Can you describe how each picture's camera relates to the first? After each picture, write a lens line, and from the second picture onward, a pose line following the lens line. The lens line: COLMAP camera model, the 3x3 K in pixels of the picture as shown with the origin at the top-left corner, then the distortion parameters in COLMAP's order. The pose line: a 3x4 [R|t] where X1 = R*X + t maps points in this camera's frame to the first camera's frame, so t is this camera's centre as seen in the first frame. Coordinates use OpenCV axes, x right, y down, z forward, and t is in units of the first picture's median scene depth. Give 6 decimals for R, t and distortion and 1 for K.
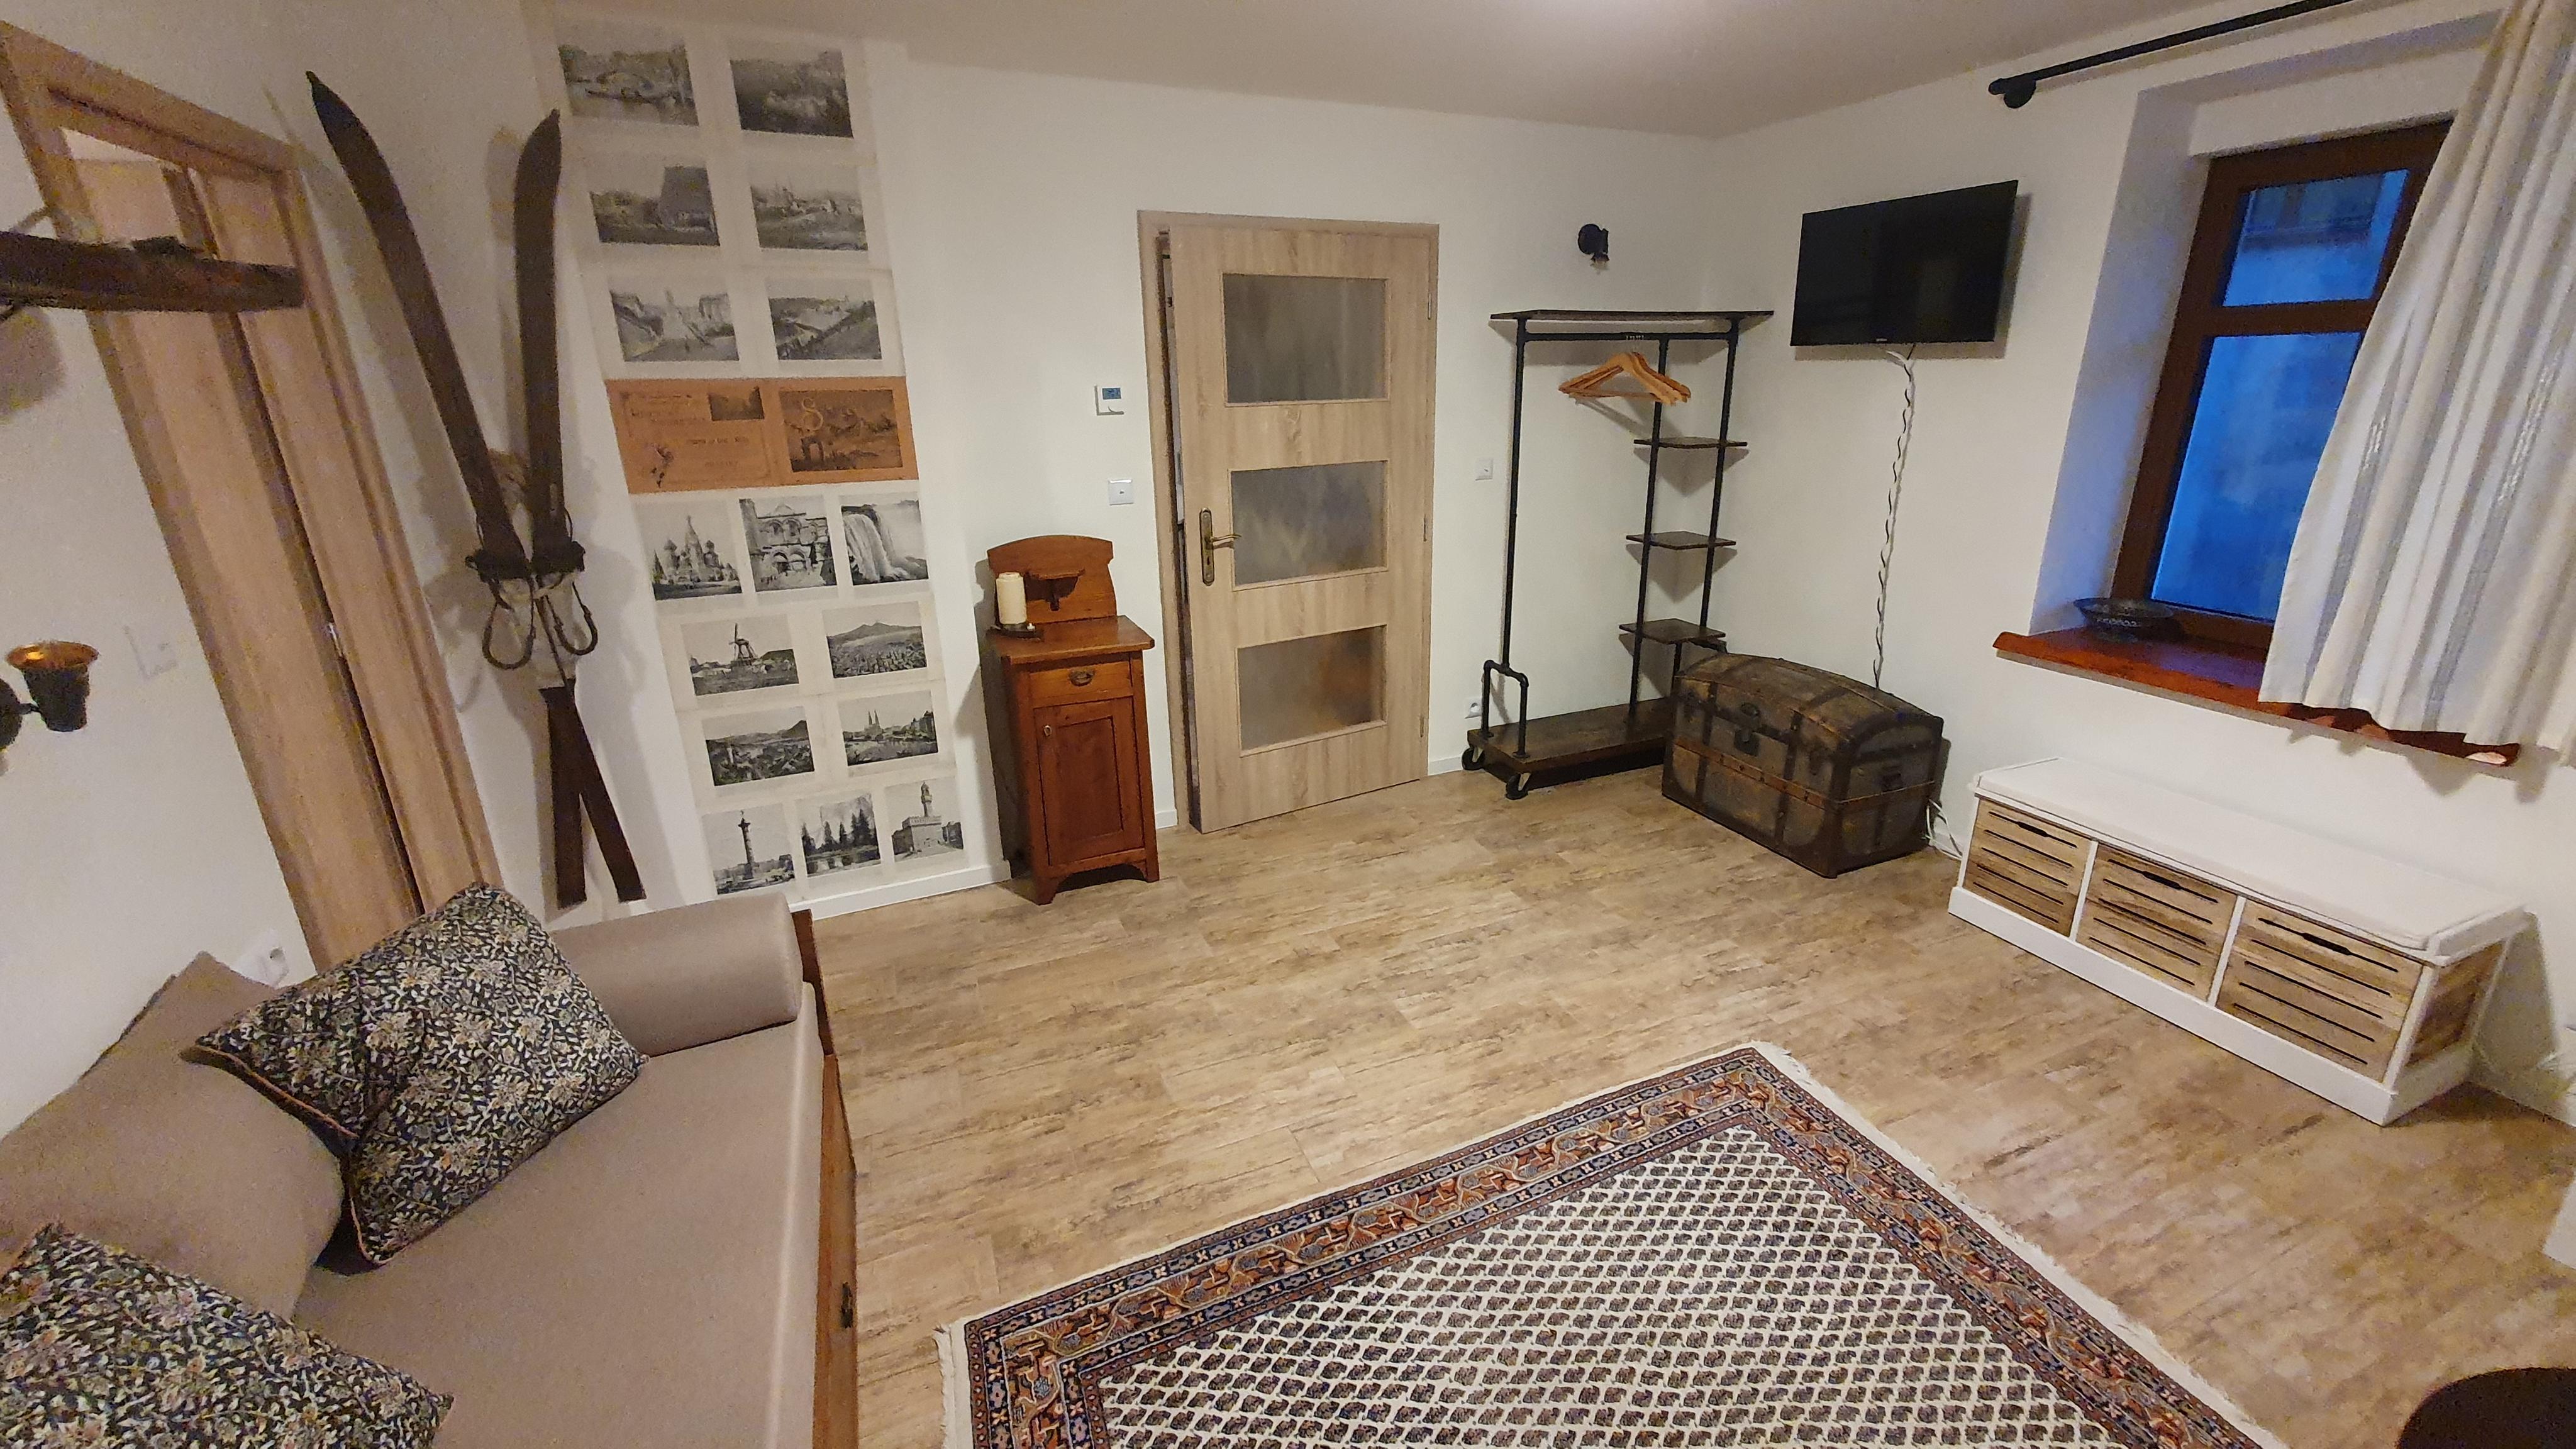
lens RADIAL K [[1016.0, 0, 1319.3], [0, 1016.0, 687.6], [0, 0, 1]] dist [0.010198, -0.000390]
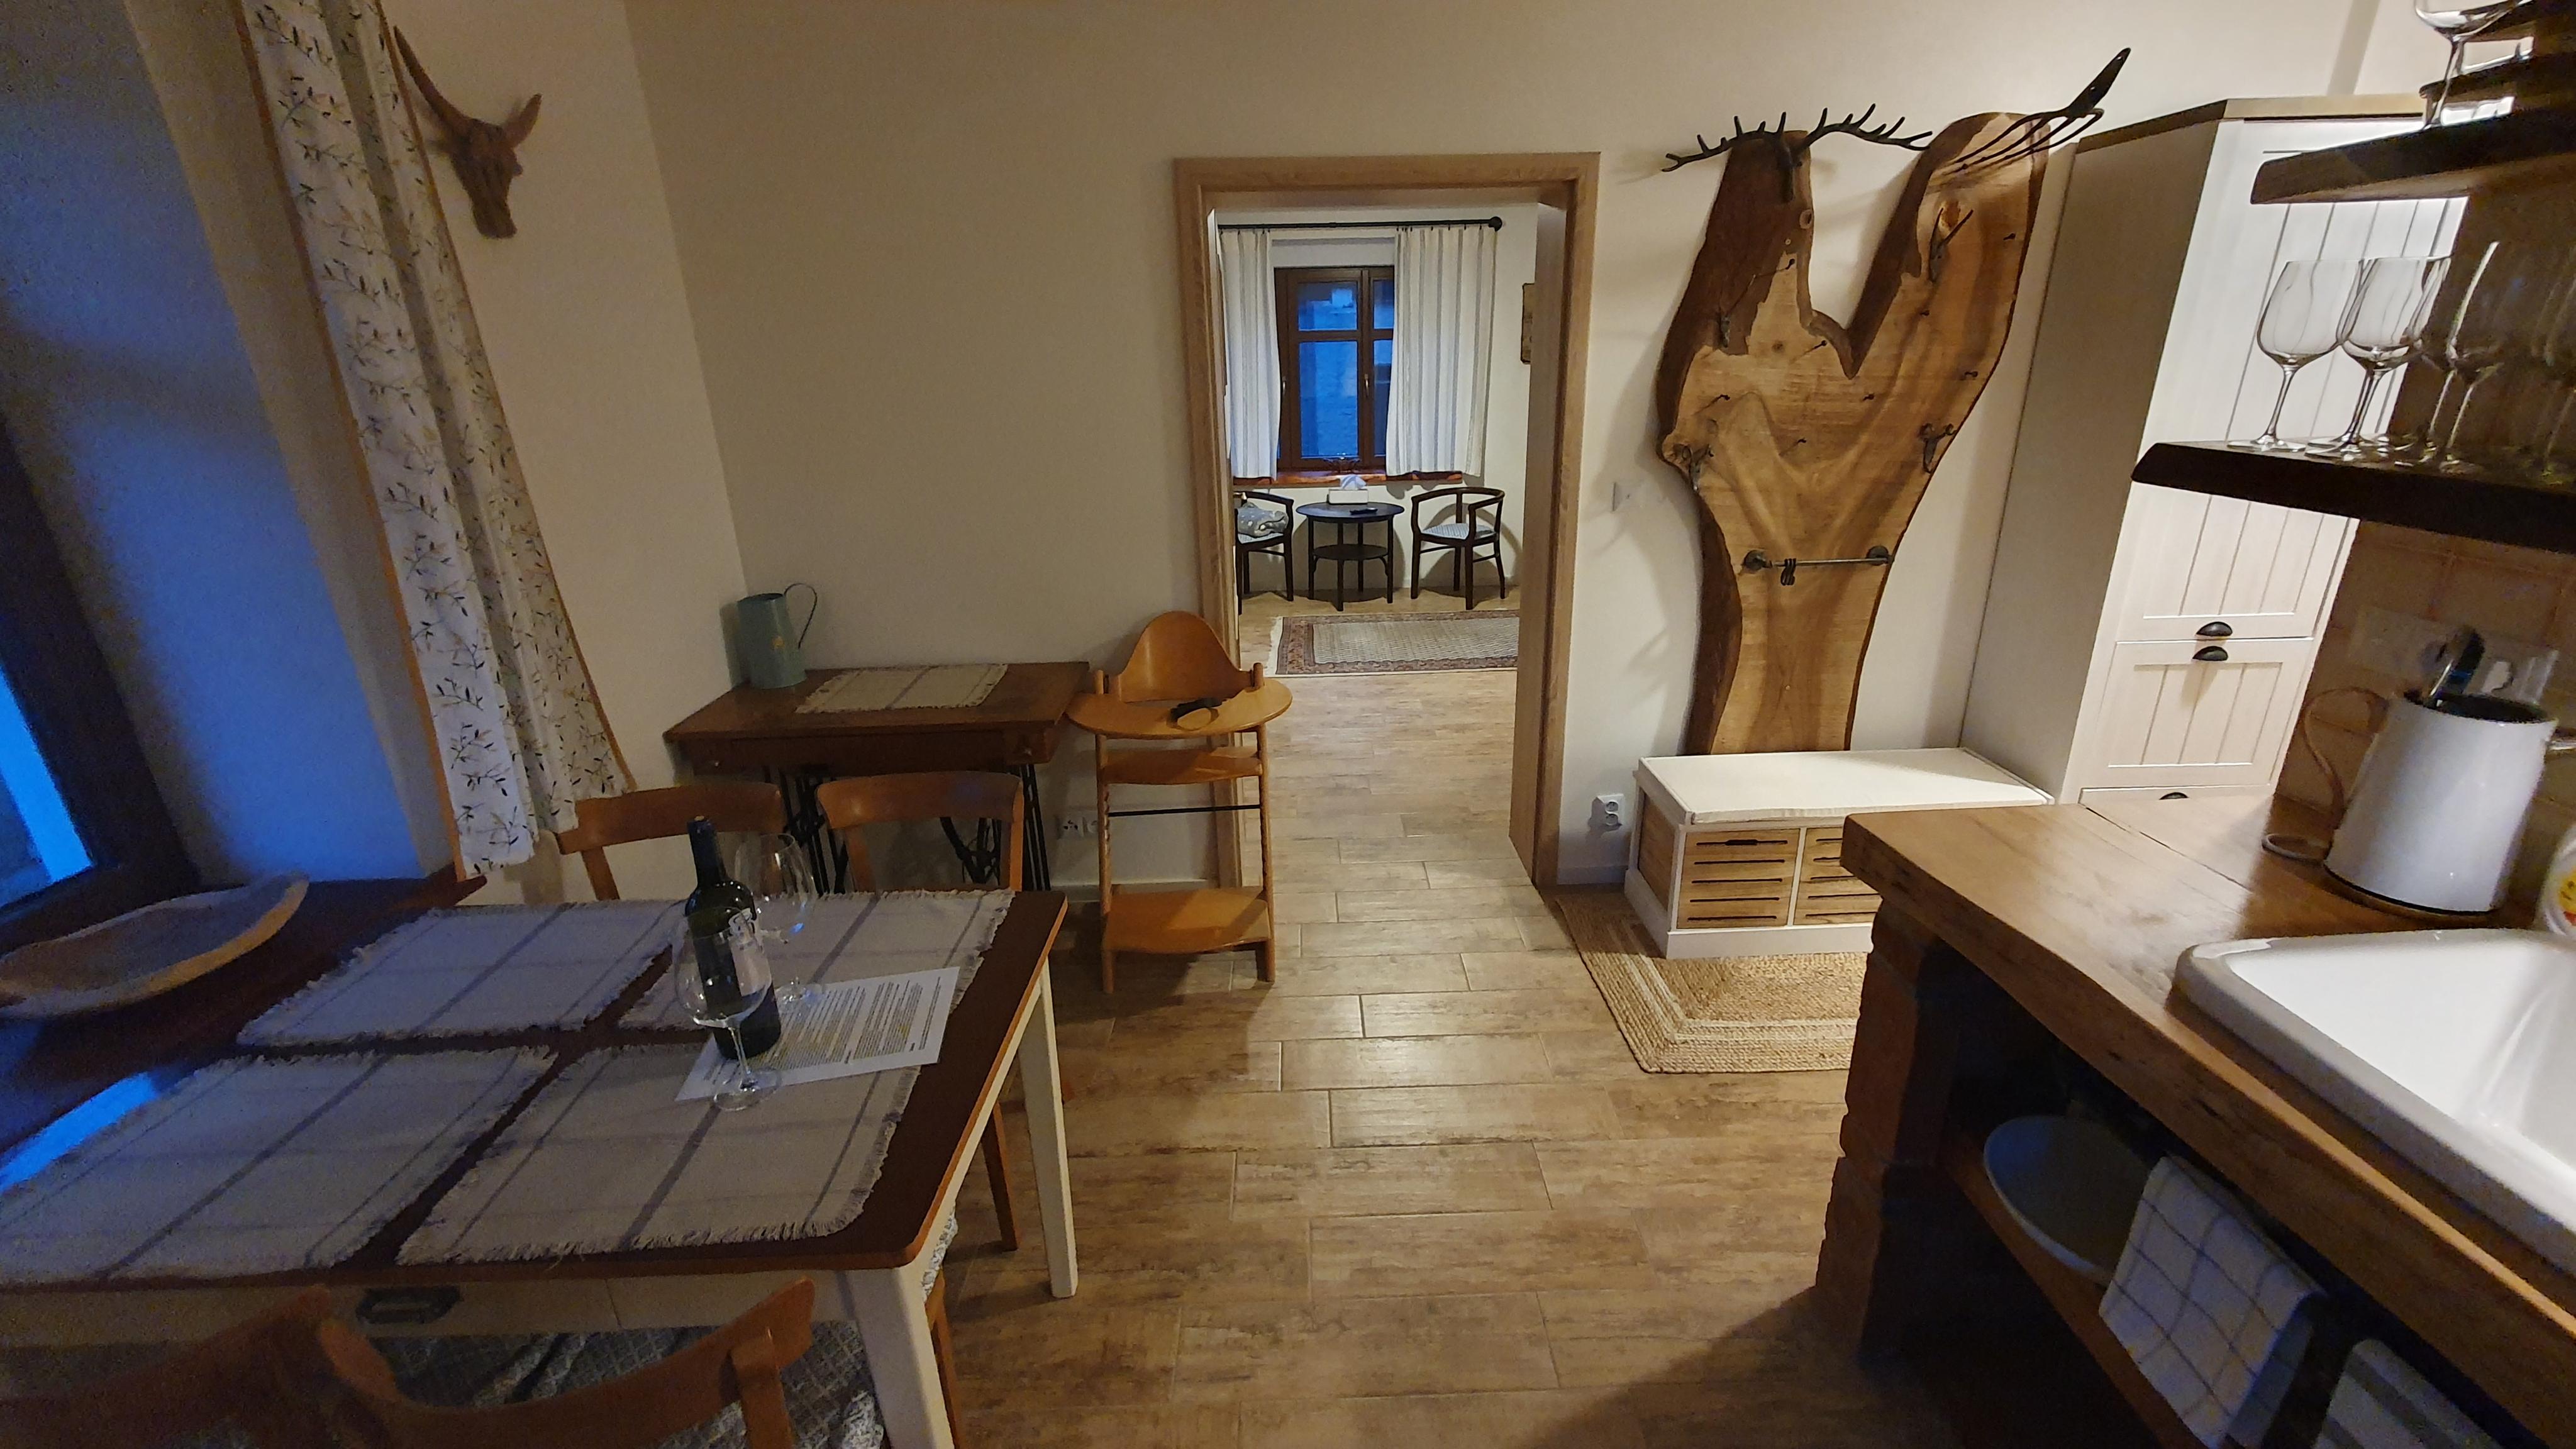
lens RADIAL K [[1016.0, 0, 1319.3], [0, 1016.0, 687.6], [0, 0, 1]] dist [0.010198, -0.000390]
pose [[-0.925855, -0.089486, 0.367132, -0.425325], [0.145615, 0.812036, 0.565149, -0.778534], [-0.348697, 0.576705, -0.738797, 2.442124]]
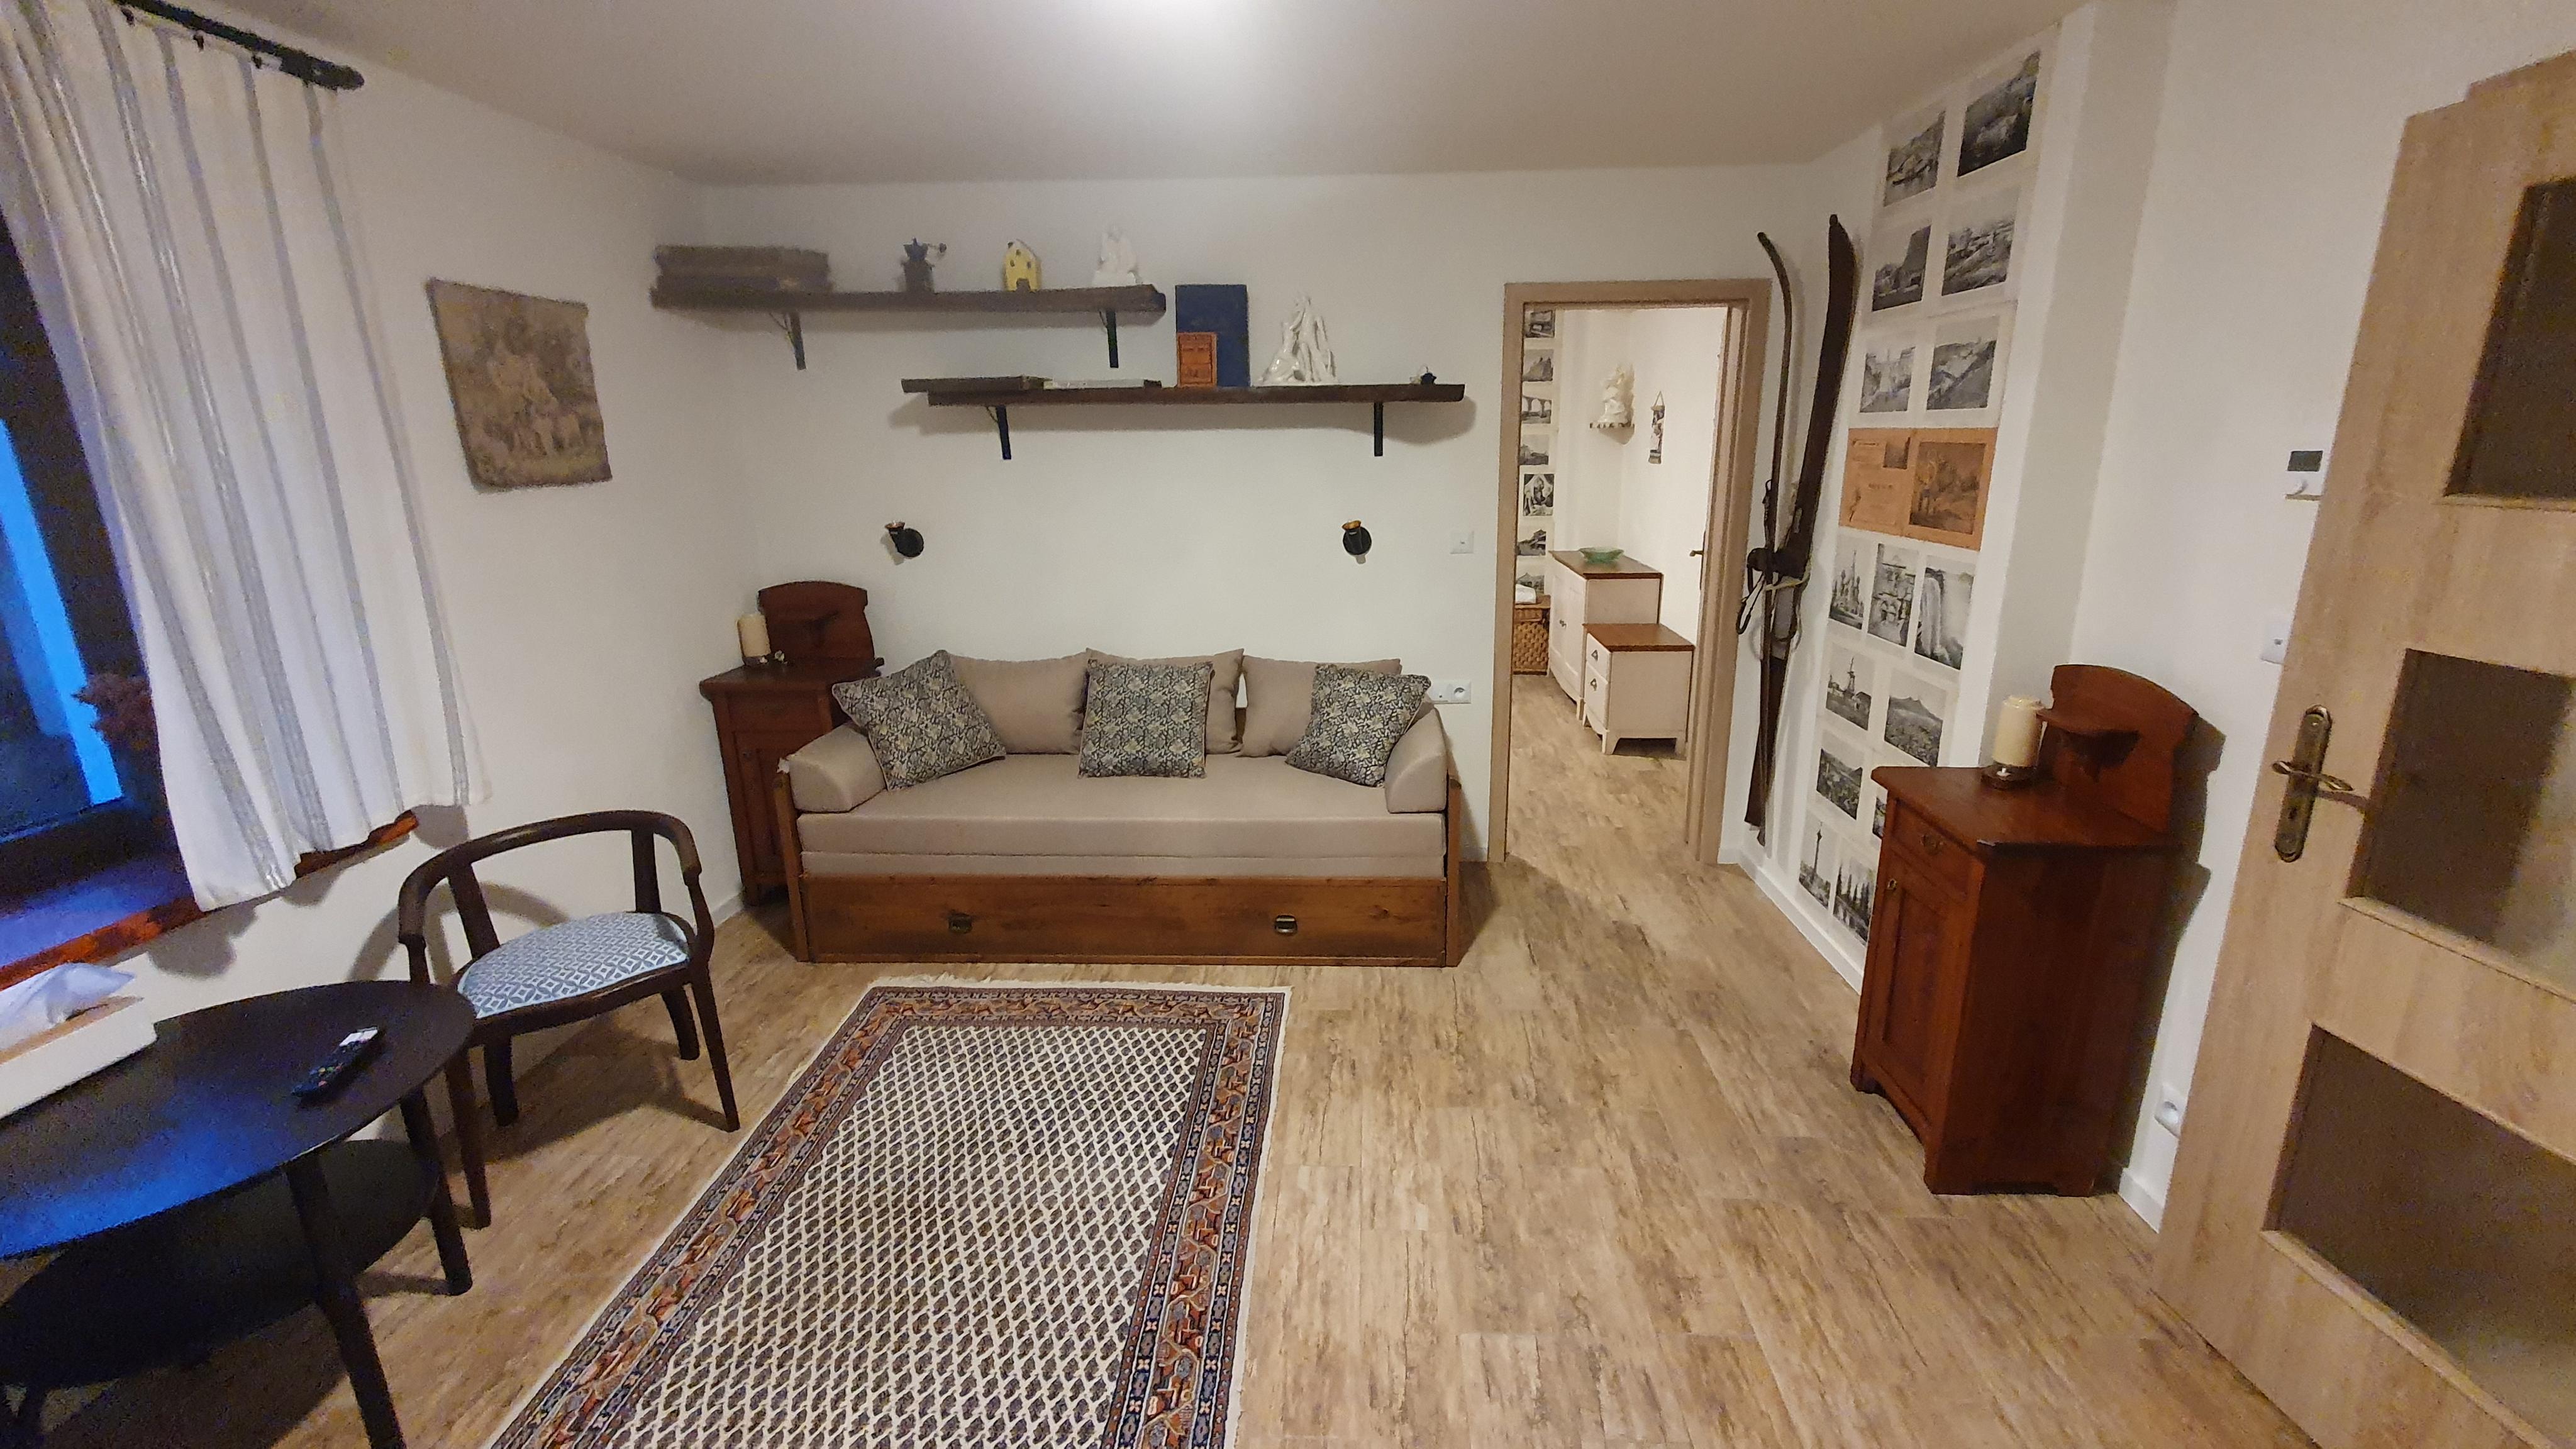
lens RADIAL K [[1016.0, 0, 1319.3], [0, 1016.0, 687.6], [0, 0, 1]] dist [0.010198, -0.000390]
pose [[-0.442478, 0.235515, -0.865301, 0.653196], [-0.254242, 0.892364, 0.372890, -0.314600], [0.859985, 0.384992, -0.334974, 0.973424]]
